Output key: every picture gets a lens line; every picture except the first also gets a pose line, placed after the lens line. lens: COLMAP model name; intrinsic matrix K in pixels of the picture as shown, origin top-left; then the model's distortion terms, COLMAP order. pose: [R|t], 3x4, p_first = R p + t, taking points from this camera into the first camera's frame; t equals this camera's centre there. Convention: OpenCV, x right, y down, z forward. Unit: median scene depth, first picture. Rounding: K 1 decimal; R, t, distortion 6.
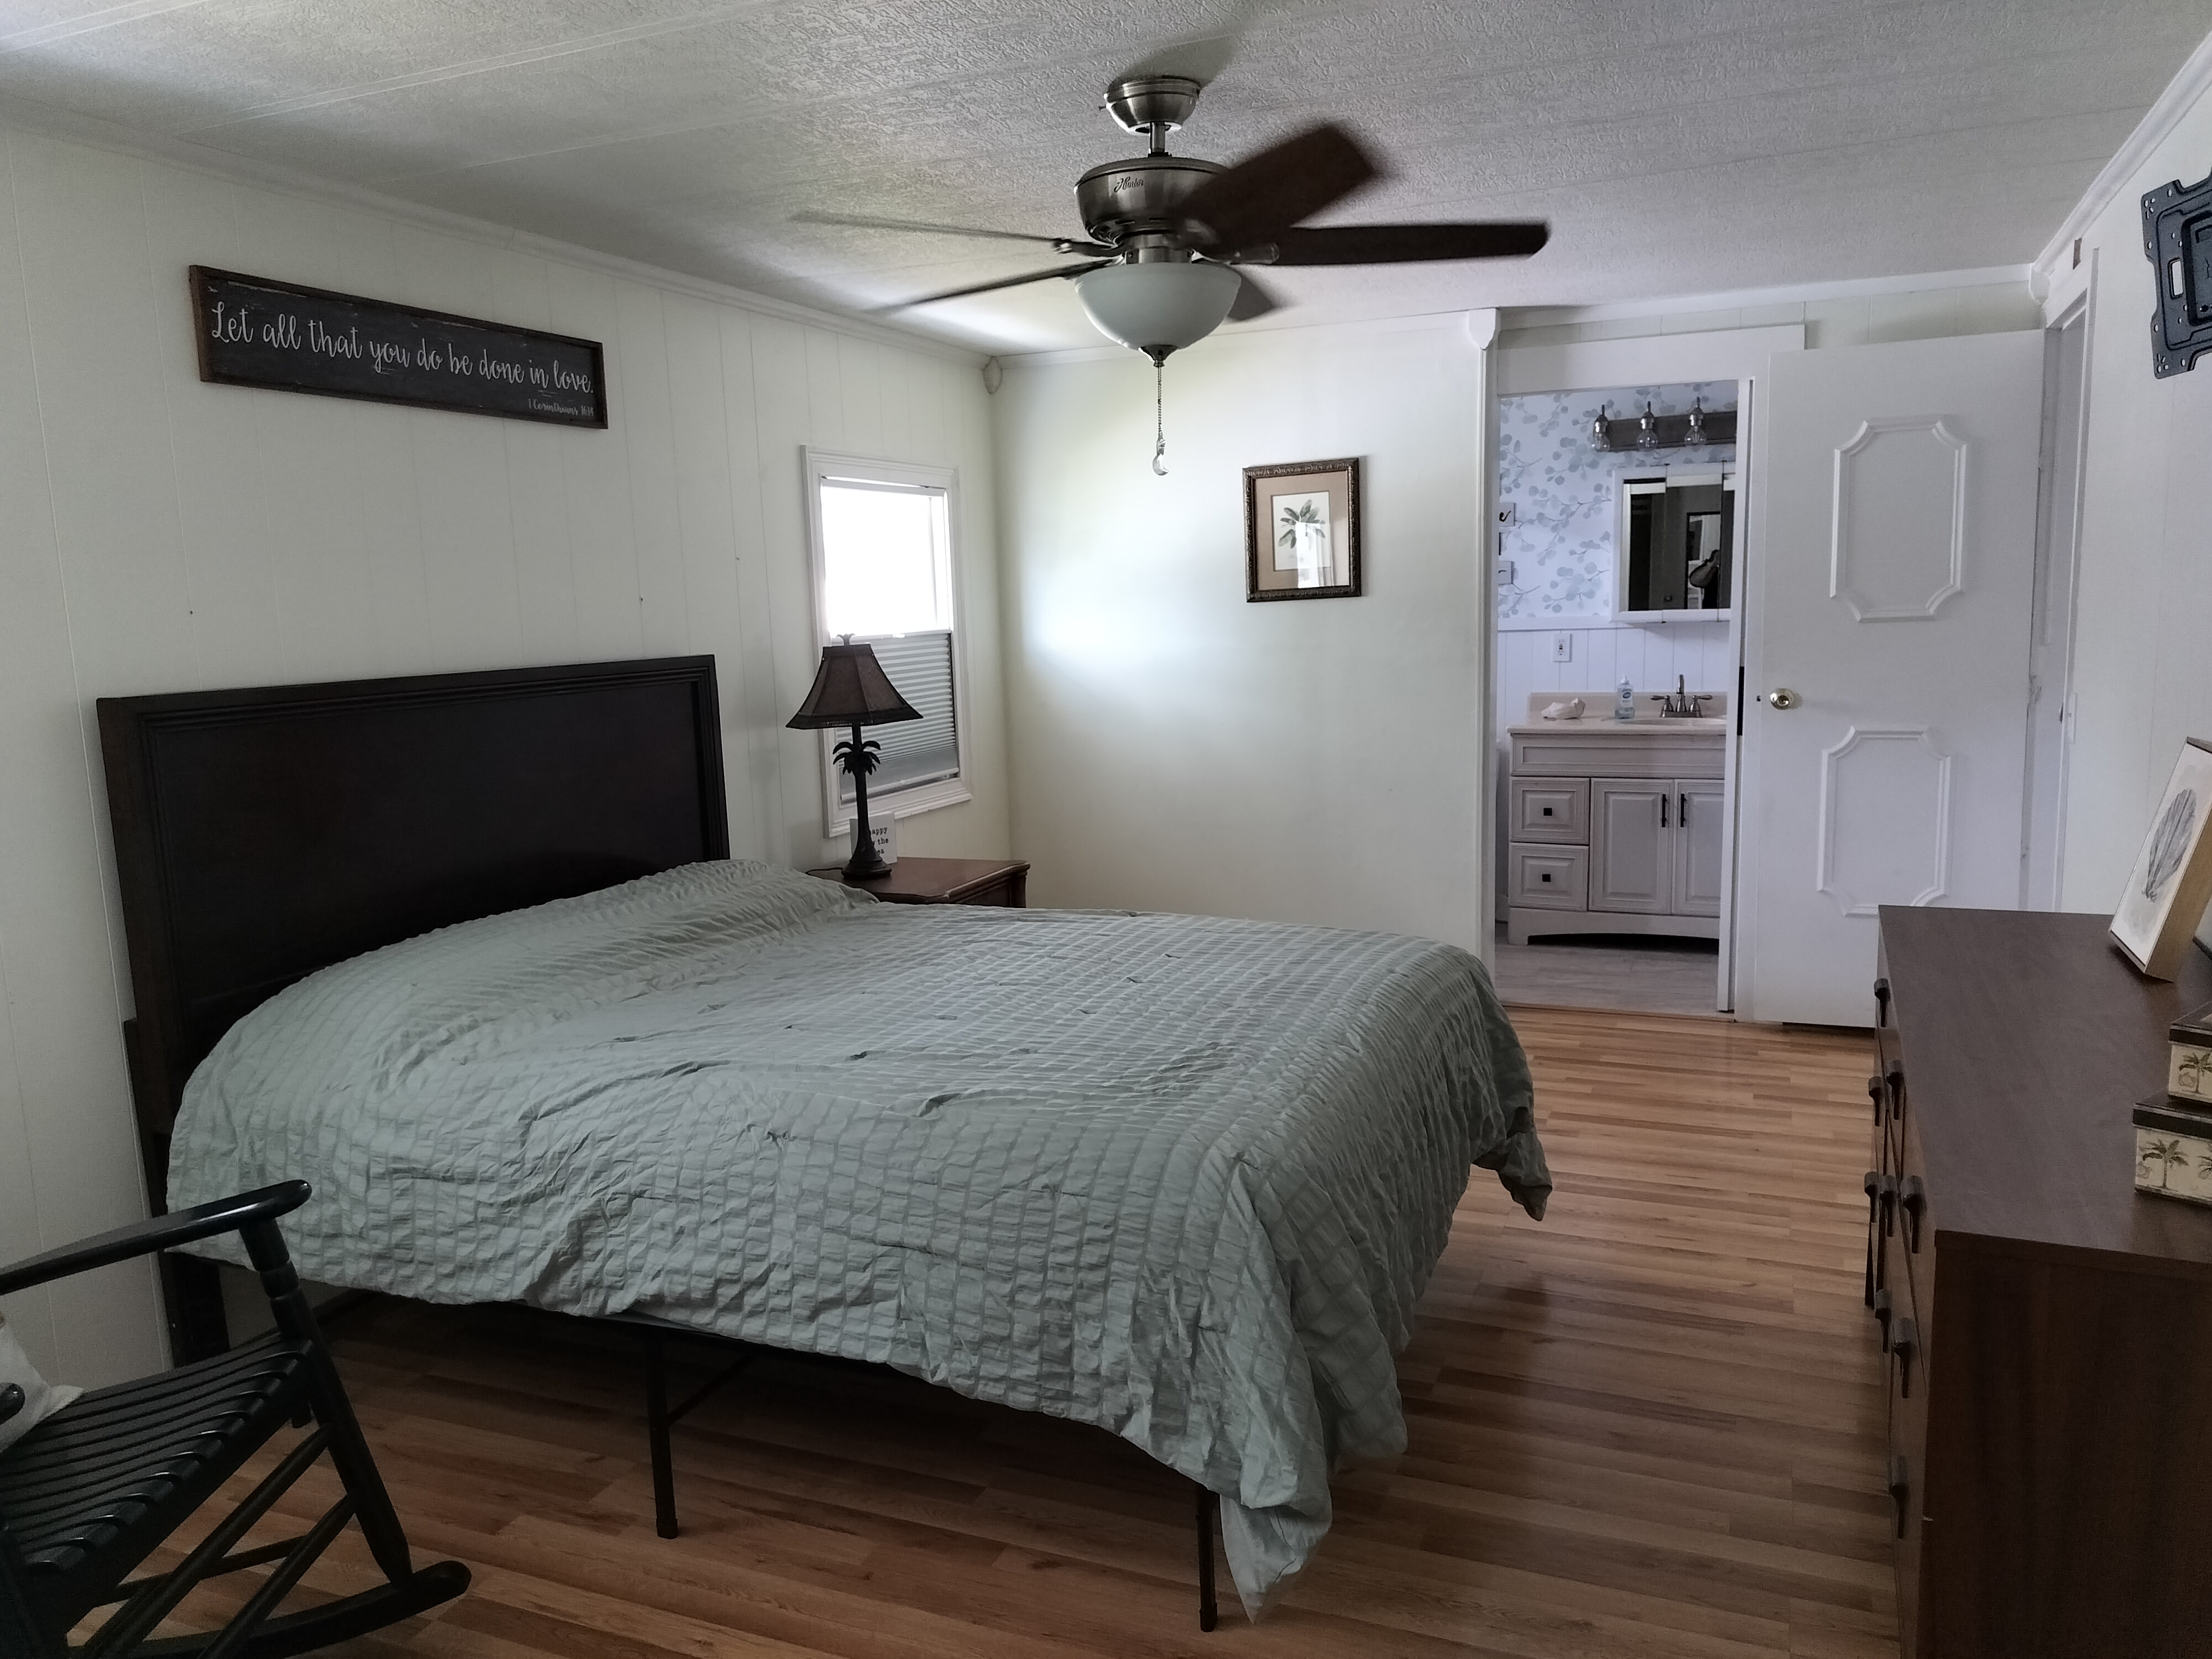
lens RADIAL K [[1553.0, 0, 1101.7], [0, 1553.0, 831.2], [0, 0, 1]] dist [0.038192, -0.042231]
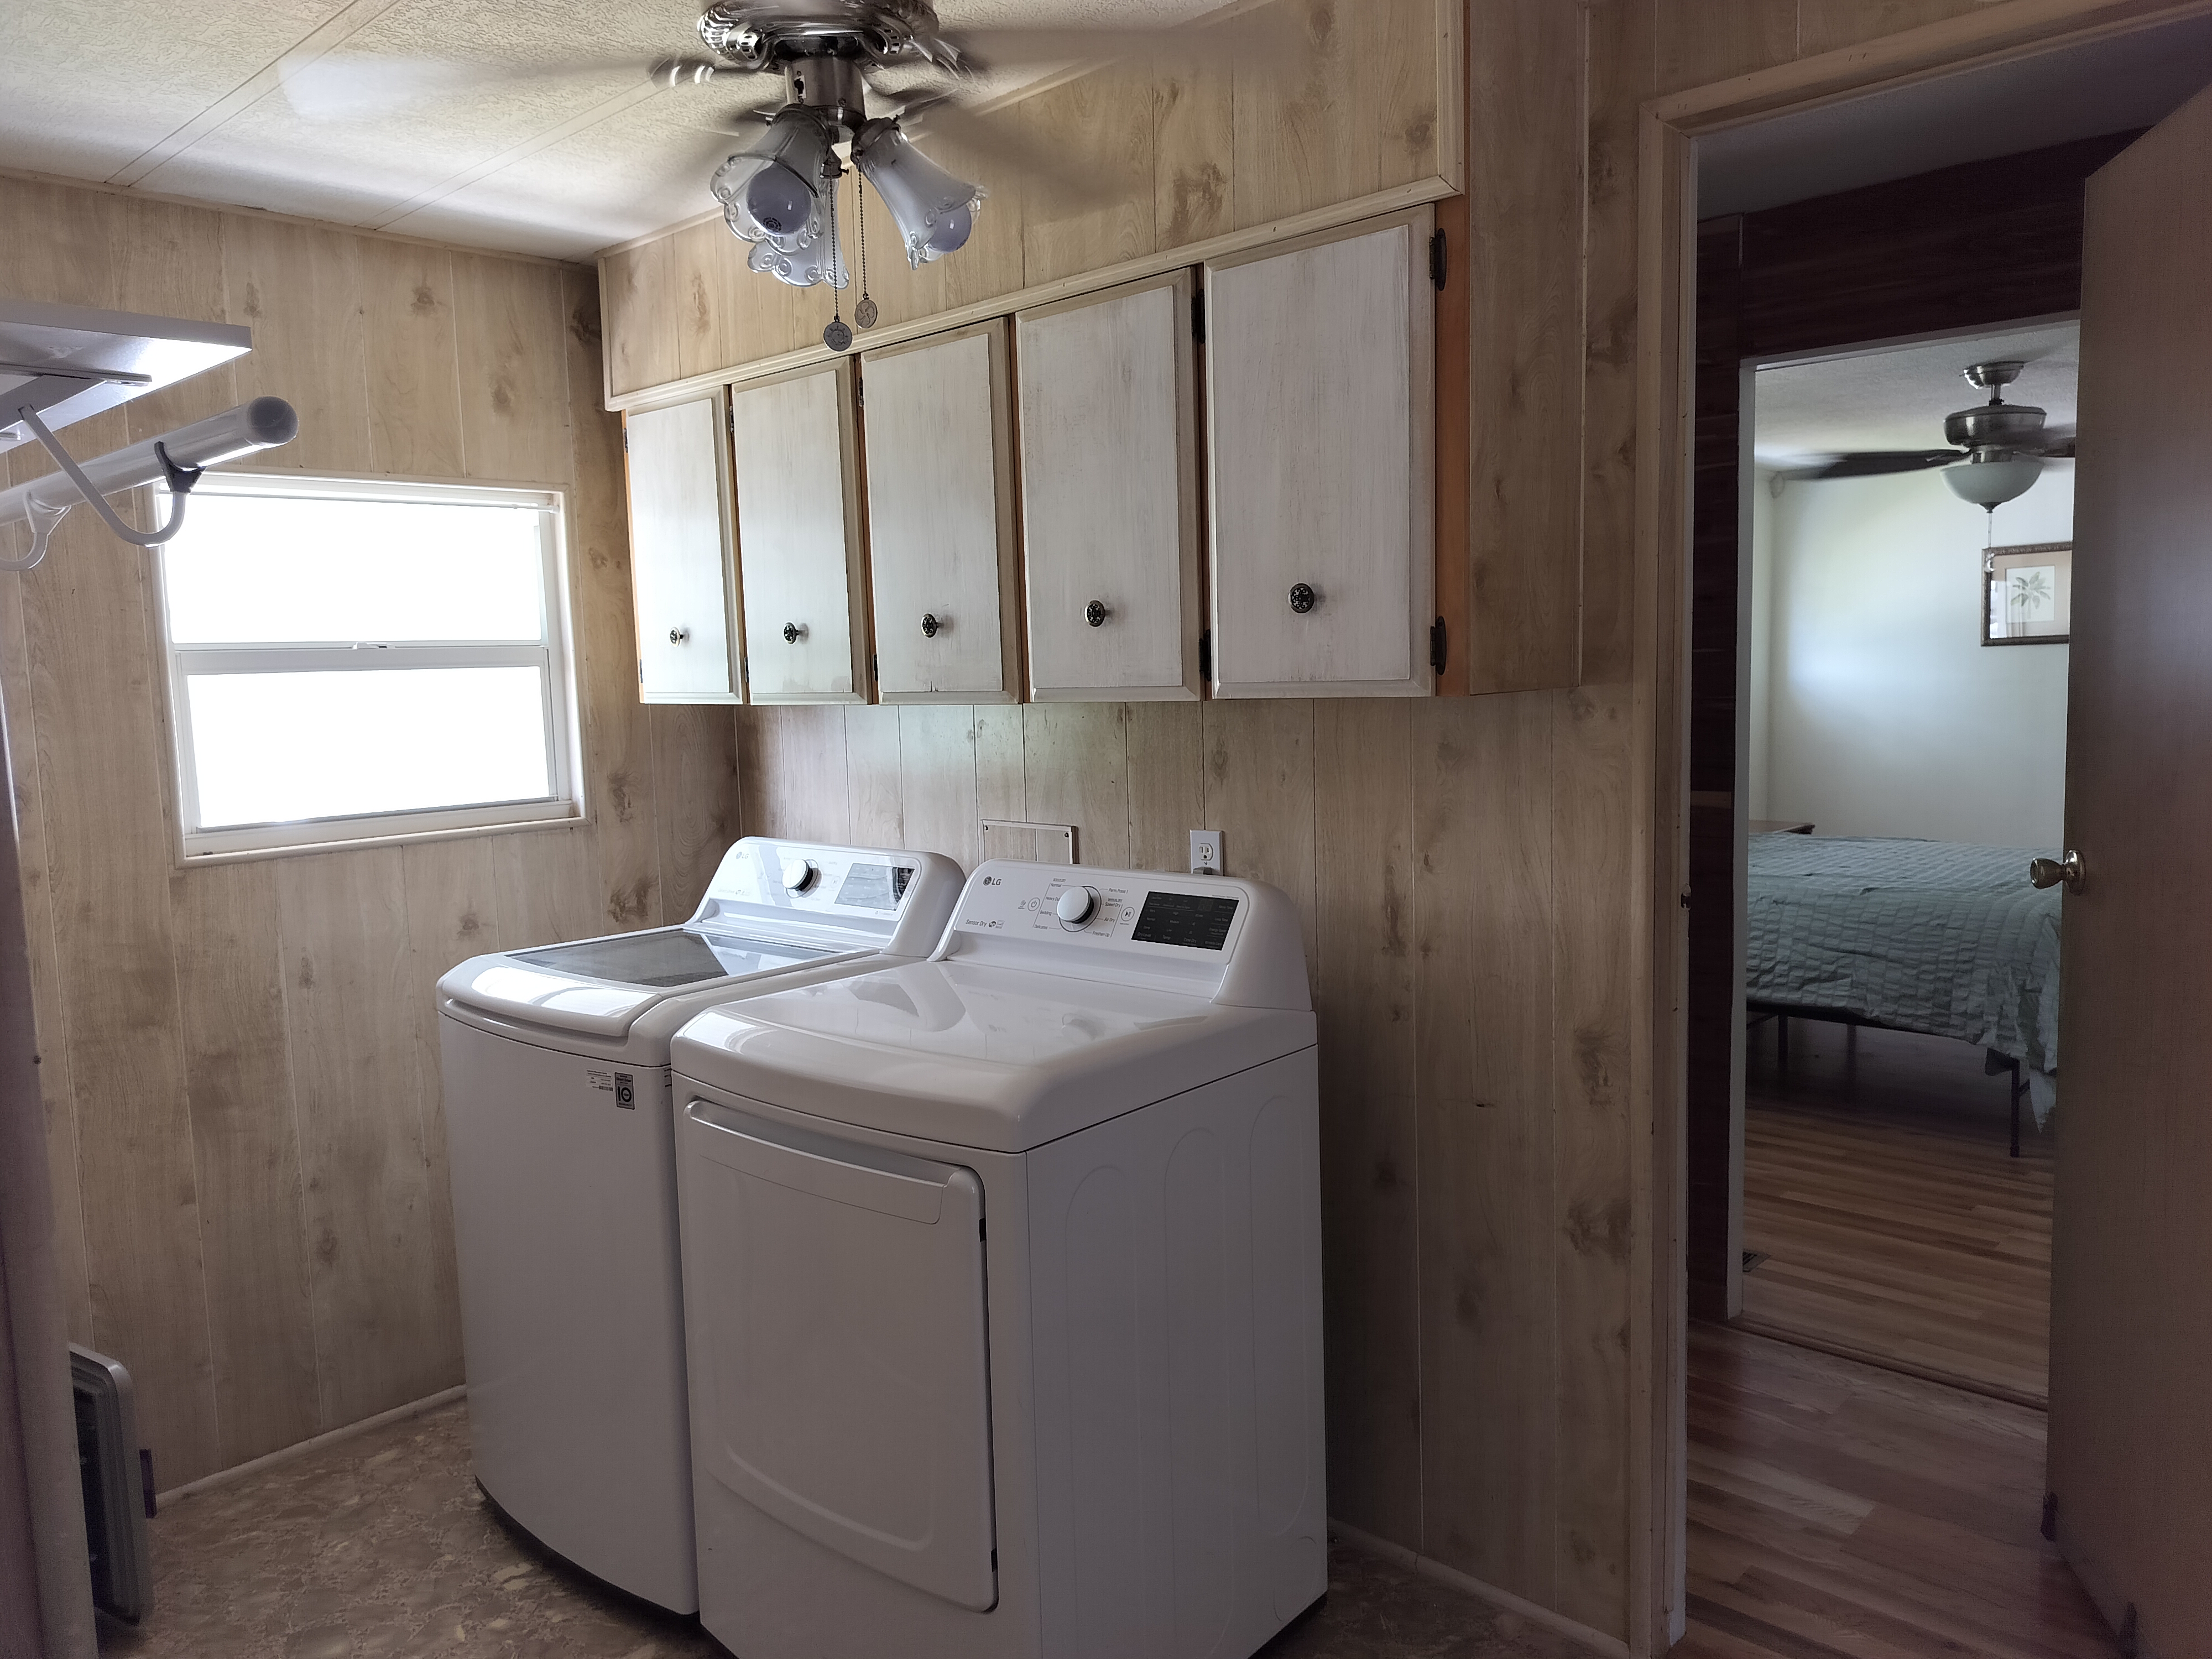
lens RADIAL K [[1553.0, 0, 1116.8], [0, 1553.0, 821.5], [0, 0, 1]] dist [0.038192, -0.042231]
pose [[0.940664, 0.043894, -0.336490, -0.362285], [-0.055891, 0.998097, -0.026046, 0.203869], [0.334706, 0.043307, 0.941327, -1.300449]]
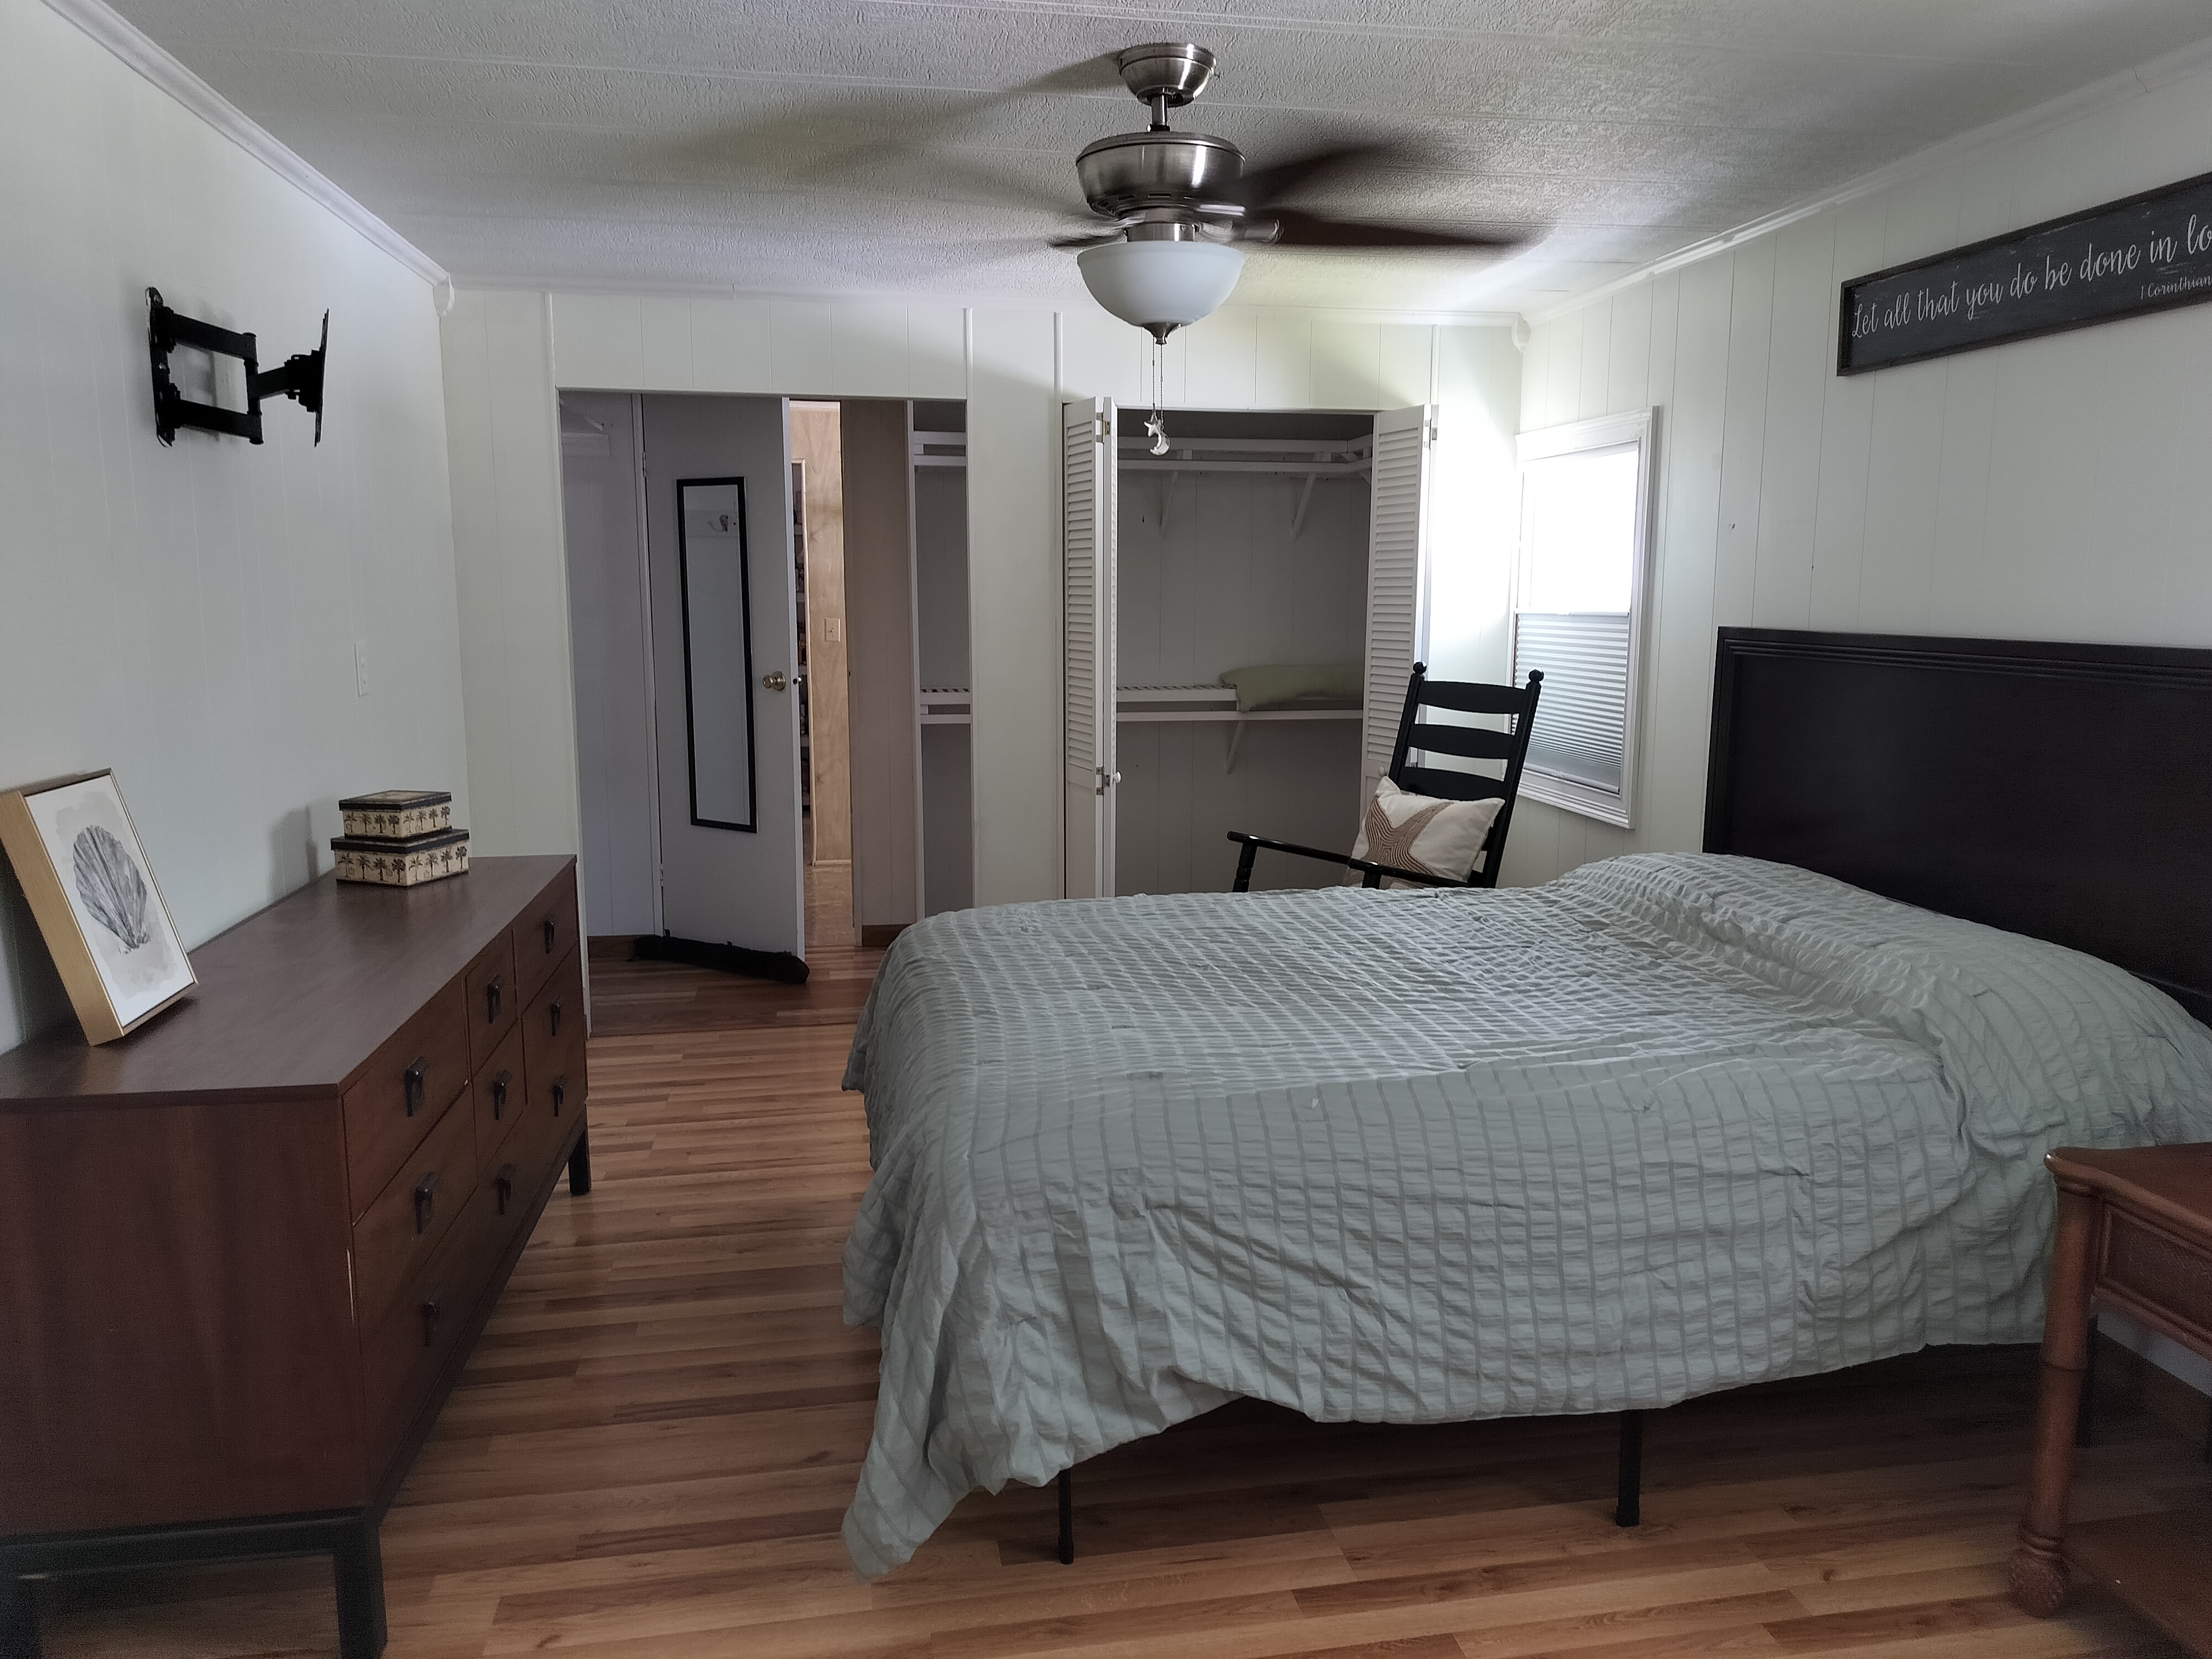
lens RADIAL K [[1553.0, 0, 1110.9], [0, 1553.0, 828.8], [0, 0, 1]] dist [0.038192, -0.042231]
pose [[-0.832363, 0.115581, -0.542045, 0.388445], [-0.059249, 0.953852, 0.294373, -0.179730], [0.551055, 0.277141, -0.787103, 1.130073]]
